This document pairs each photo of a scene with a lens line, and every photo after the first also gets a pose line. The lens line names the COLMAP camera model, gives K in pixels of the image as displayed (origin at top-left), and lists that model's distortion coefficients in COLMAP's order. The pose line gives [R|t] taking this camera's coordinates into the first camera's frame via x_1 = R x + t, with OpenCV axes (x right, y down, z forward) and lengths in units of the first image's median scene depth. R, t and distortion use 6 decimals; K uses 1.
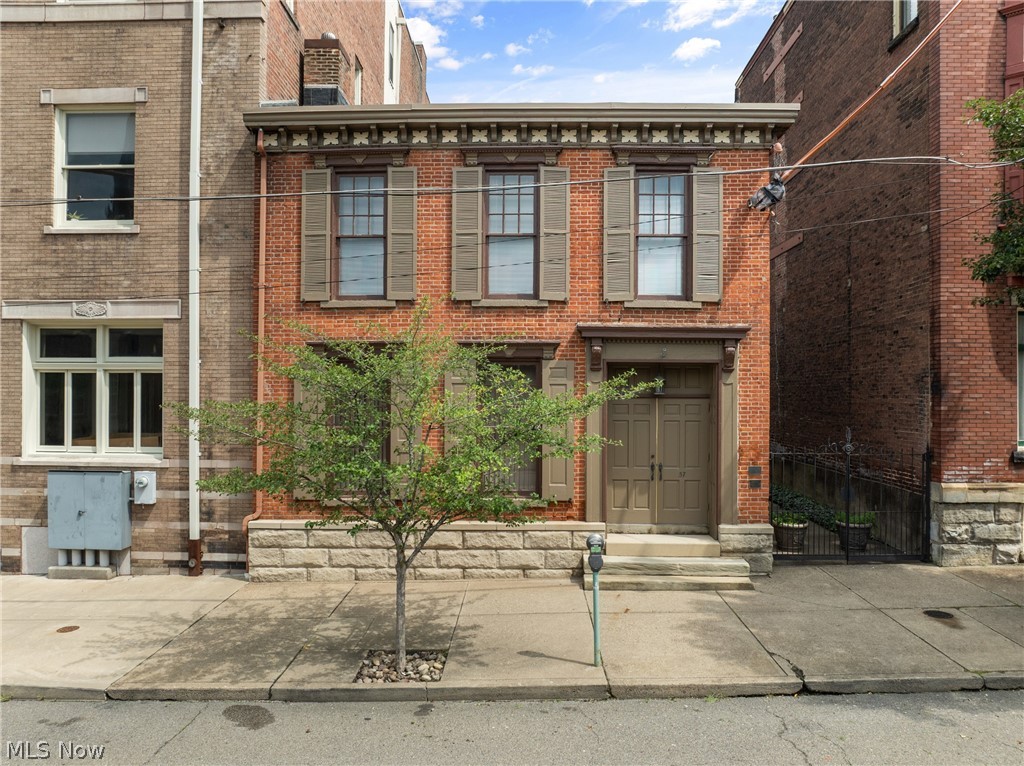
lens RADIAL K [[721.7, 0, 502.8], [0, 721.7, 382.1], [0, 0, 1]] dist [-0.045983, 0.011874]
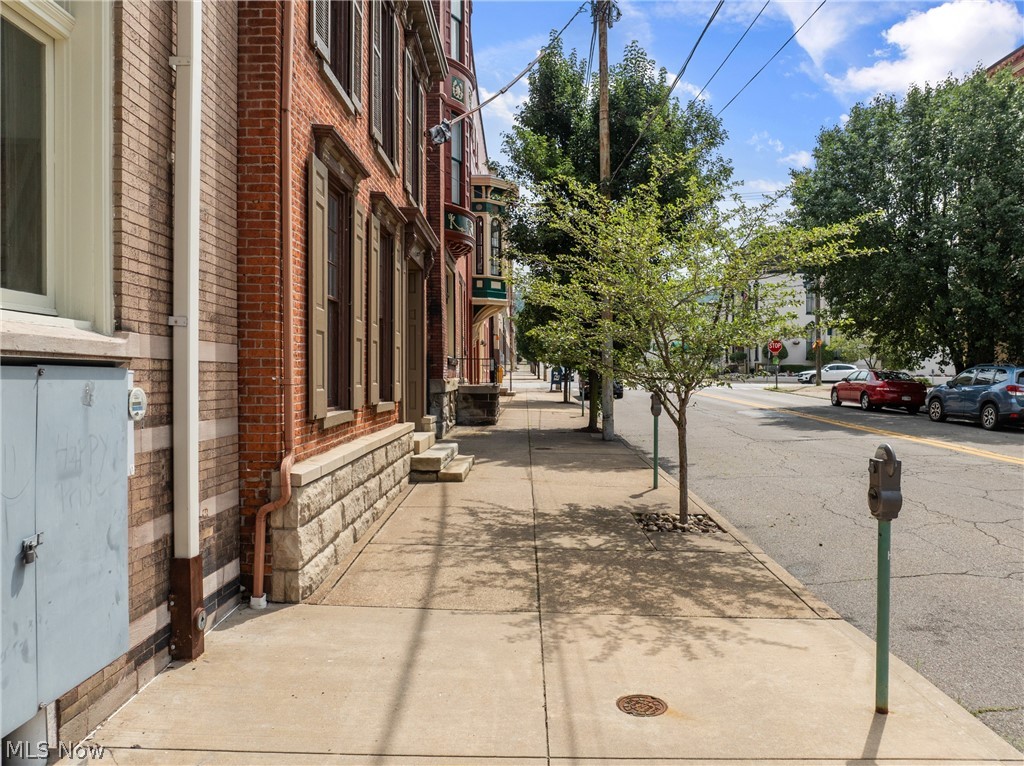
lens RADIAL K [[721.7, 0, 514.3], [0, 721.7, 388.4], [0, 0, 1]] dist [-0.045983, 0.011874]
pose [[0.005060, -0.021080, 0.999765, -0.804326], [0.002472, 0.999775, 0.021068, 0.128385], [-0.999984, 0.002365, 0.005111, 0.842458]]
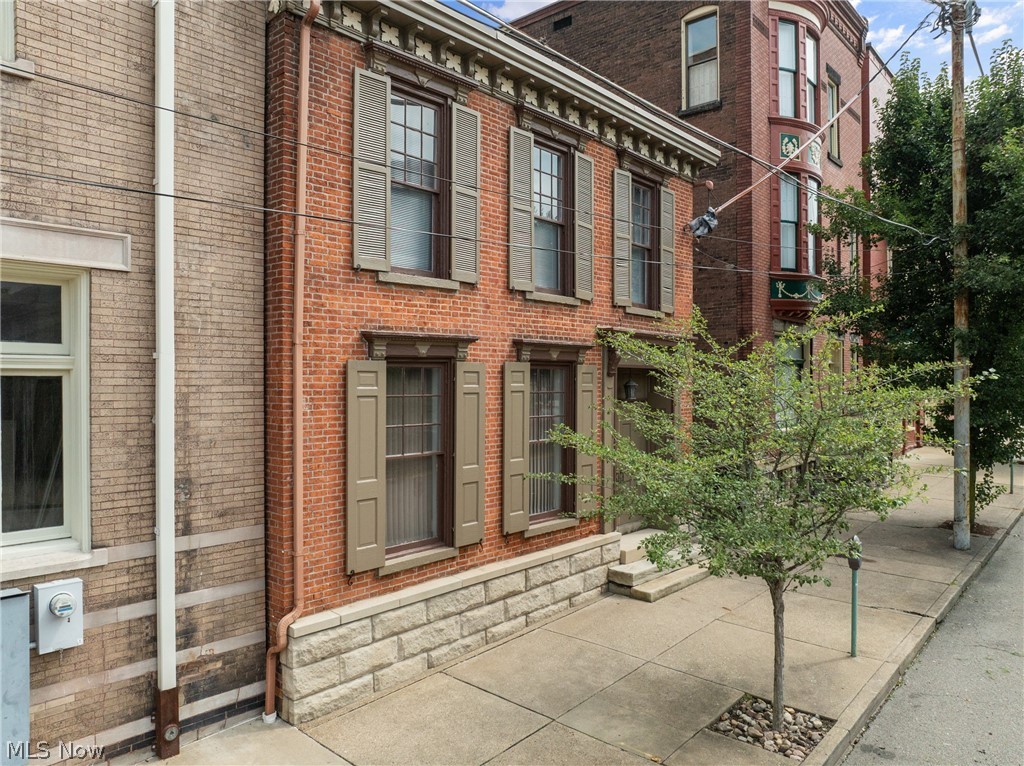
lens RADIAL K [[721.7, 0, 519.0], [0, 721.7, 376.0], [0, 0, 1]] dist [-0.045983, 0.011874]
pose [[0.645158, 0.002835, 0.764044, -0.679360], [-0.008482, 0.999958, 0.003453, -0.018084], [-0.764002, -0.008708, 0.645155, 0.465057]]
